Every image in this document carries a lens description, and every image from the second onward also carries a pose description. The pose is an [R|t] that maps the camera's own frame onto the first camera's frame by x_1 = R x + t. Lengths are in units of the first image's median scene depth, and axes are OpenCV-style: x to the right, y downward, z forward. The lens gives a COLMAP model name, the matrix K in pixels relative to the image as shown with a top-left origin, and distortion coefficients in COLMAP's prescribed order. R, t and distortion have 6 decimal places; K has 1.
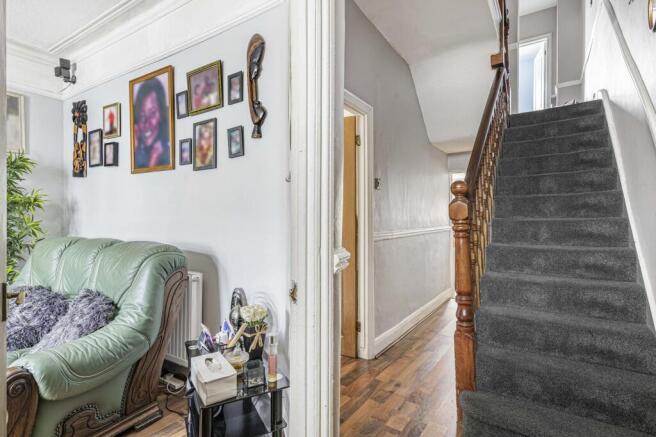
lens RADIAL K [[318.6, 0, 328.0], [0, 318.6, 218.5], [0, 0, 1]] dist [0.001078, -0.000103]
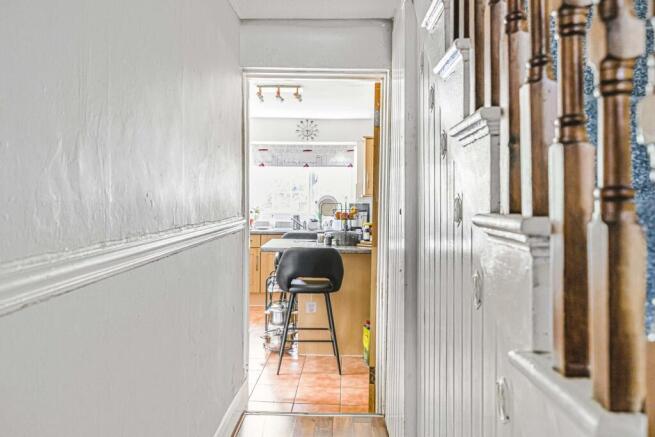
lens RADIAL K [[529.5, 0, 326.7], [0, 529.5, 210.0], [0, 0, 1]] dist [-0.001059, 0.000381]
pose [[0.827451, 0.003639, 0.561526, 0.241110], [-0.018882, 0.999594, 0.021346, -0.000233], [-0.561221, -0.028265, 0.827184, 0.876681]]
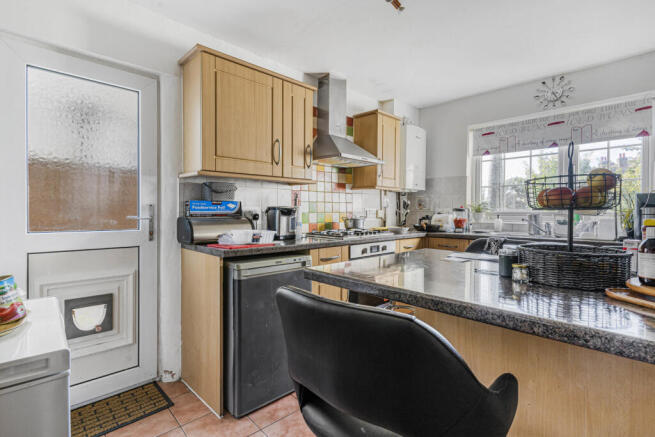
lens RADIAL K [[318.1, 0, 327.5], [0, 318.1, 218.5], [0, 0, 1]] dist [0.001078, -0.000103]
pose [[0.983846, 0.006516, -0.178900, 1.167397], [-0.002365, 0.999723, 0.023404, 0.080611], [0.179003, -0.022603, 0.983589, 2.008637]]
